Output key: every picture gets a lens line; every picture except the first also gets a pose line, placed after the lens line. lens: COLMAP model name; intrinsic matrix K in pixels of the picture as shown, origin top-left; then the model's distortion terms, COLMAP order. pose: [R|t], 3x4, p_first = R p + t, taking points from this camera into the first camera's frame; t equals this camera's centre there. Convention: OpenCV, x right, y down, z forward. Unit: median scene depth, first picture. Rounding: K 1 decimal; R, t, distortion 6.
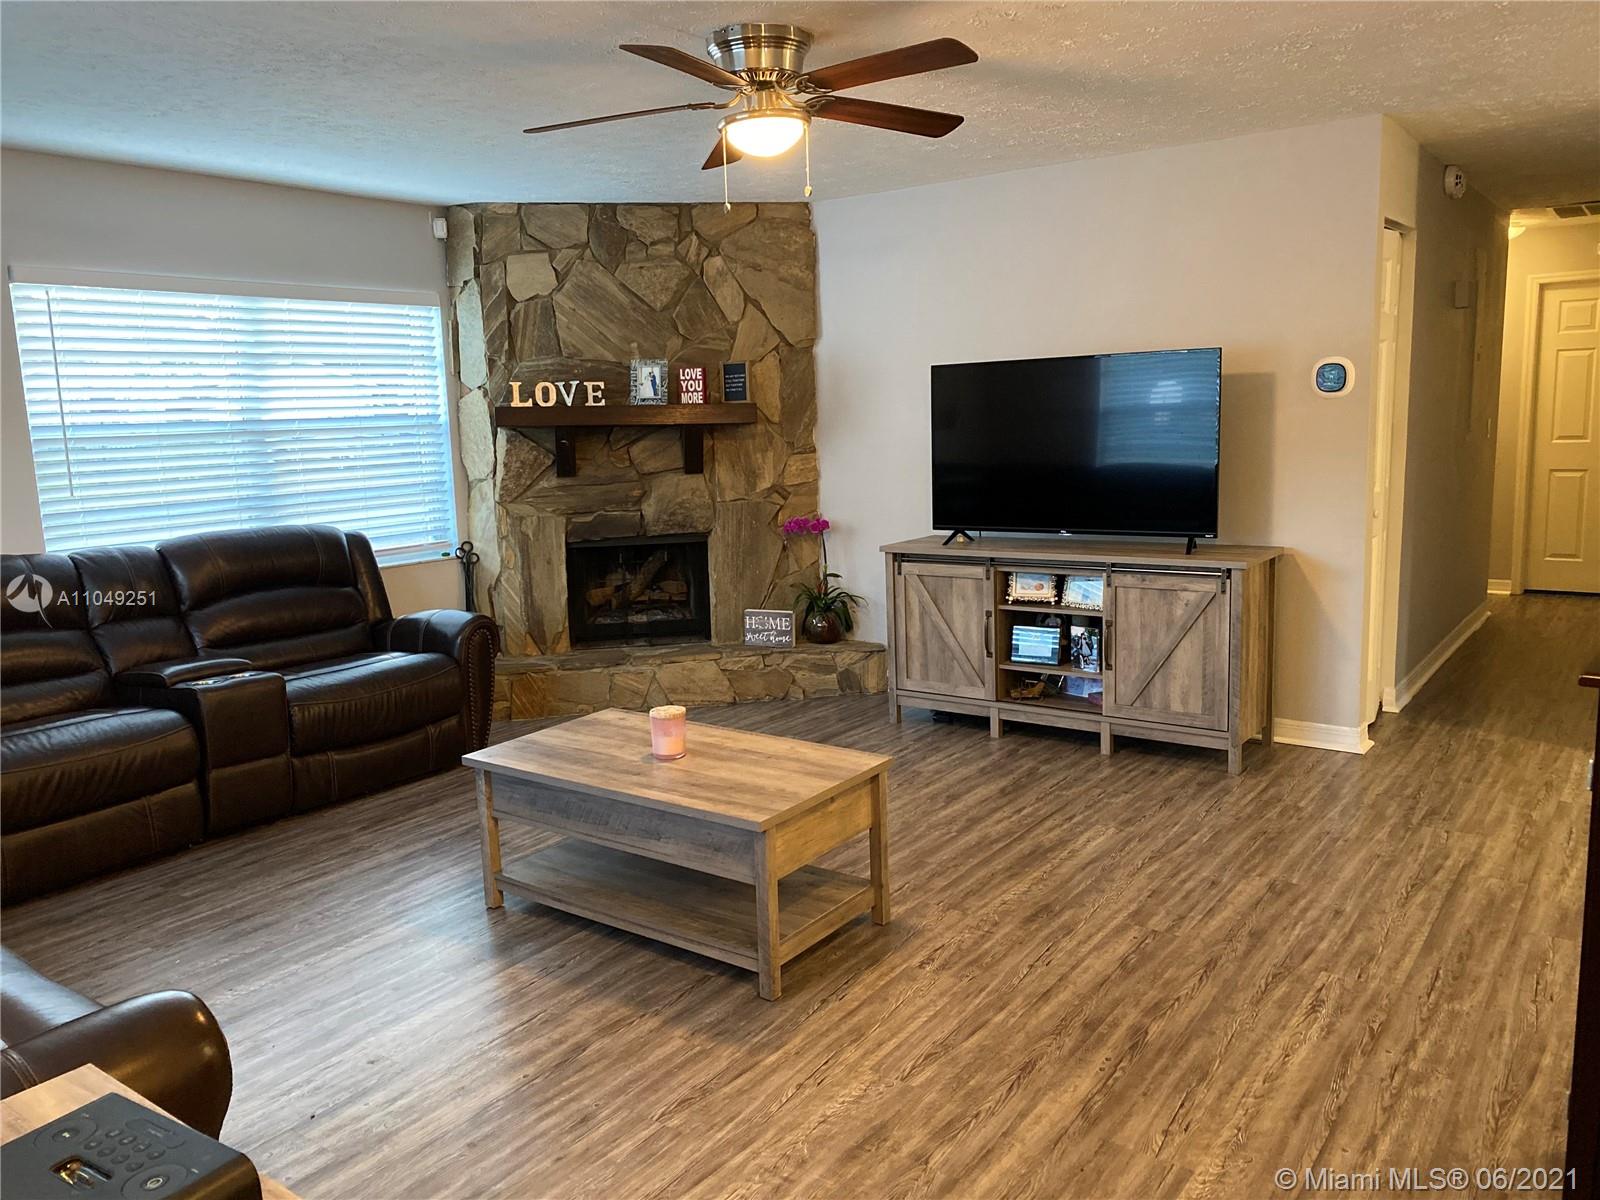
lens RADIAL K [[1227.1, 0, 790.6], [0, 1227.1, 603.0], [0, 0, 1]] dist [0.102565, -0.210722]
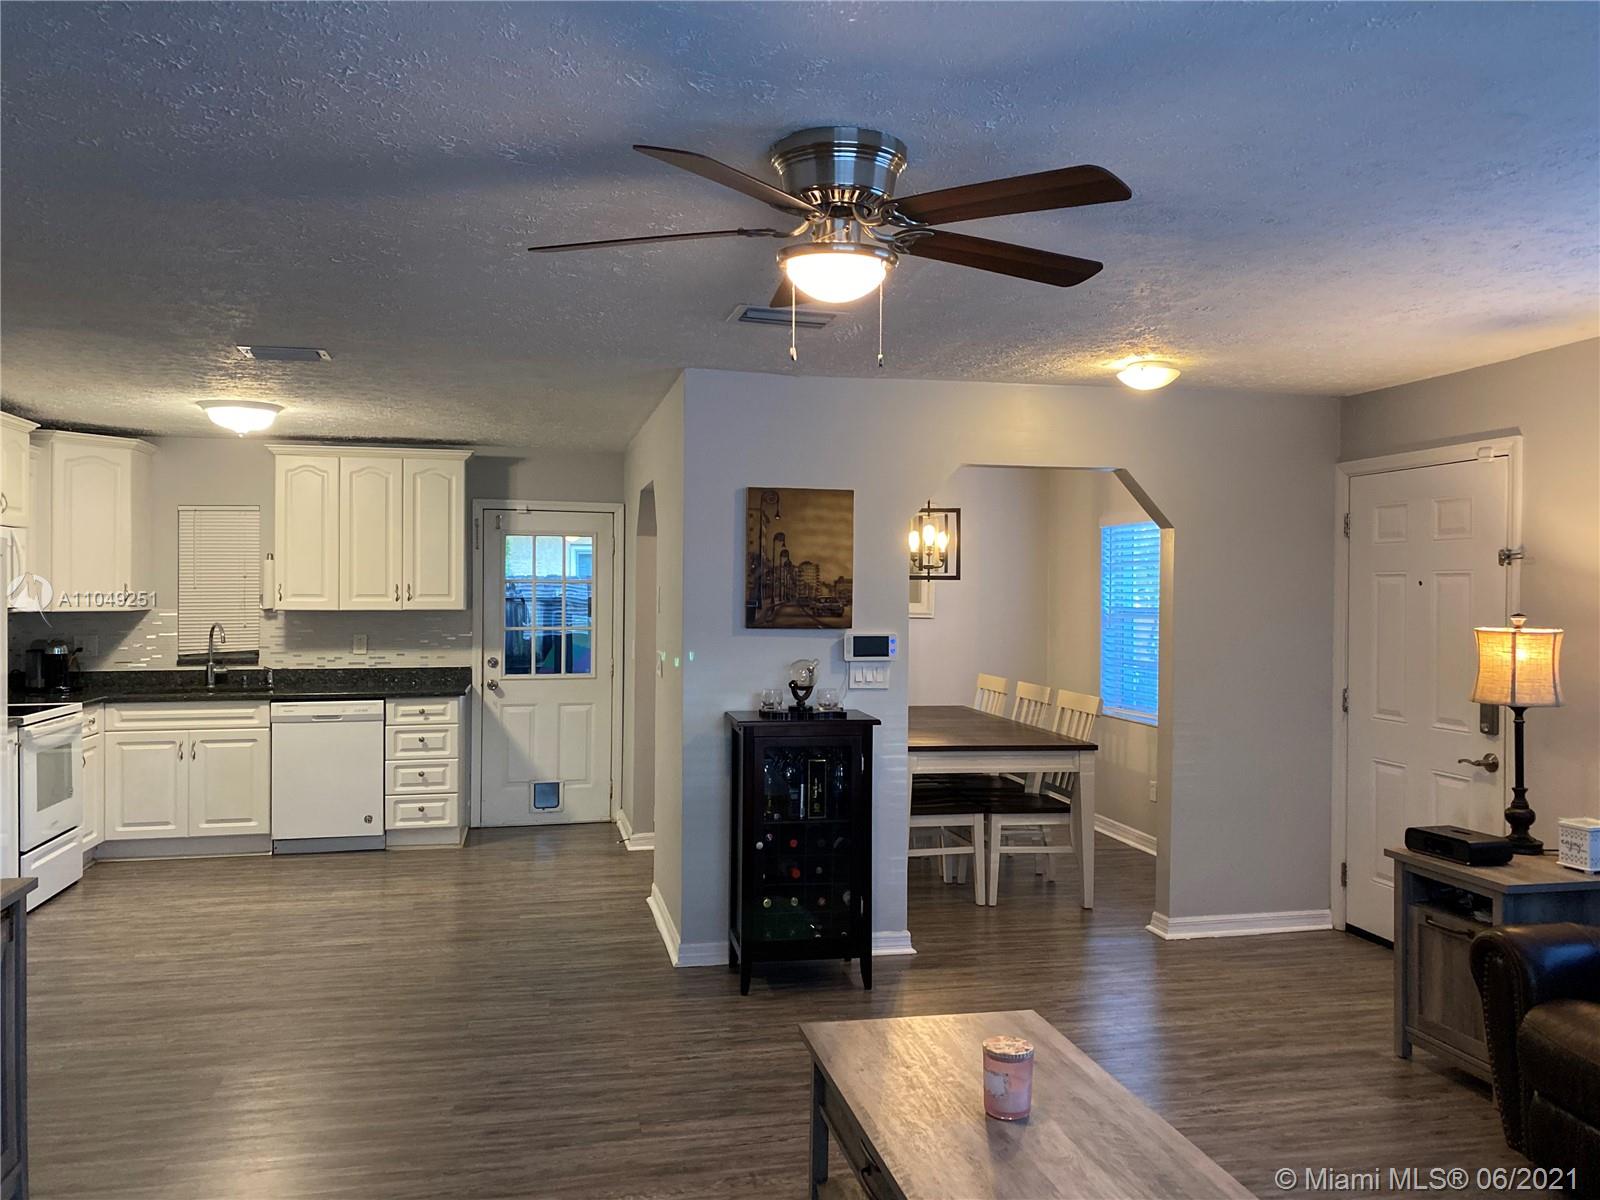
lens RADIAL K [[1227.1, 0, 790.6], [0, 1227.1, 603.0], [0, 0, 1]] dist [0.102565, -0.210722]
pose [[-0.753731, 0.025563, 0.656686, -0.506442], [0.131163, 0.984991, 0.112204, -0.272833], [-0.643961, 0.170704, -0.745771, 1.644672]]
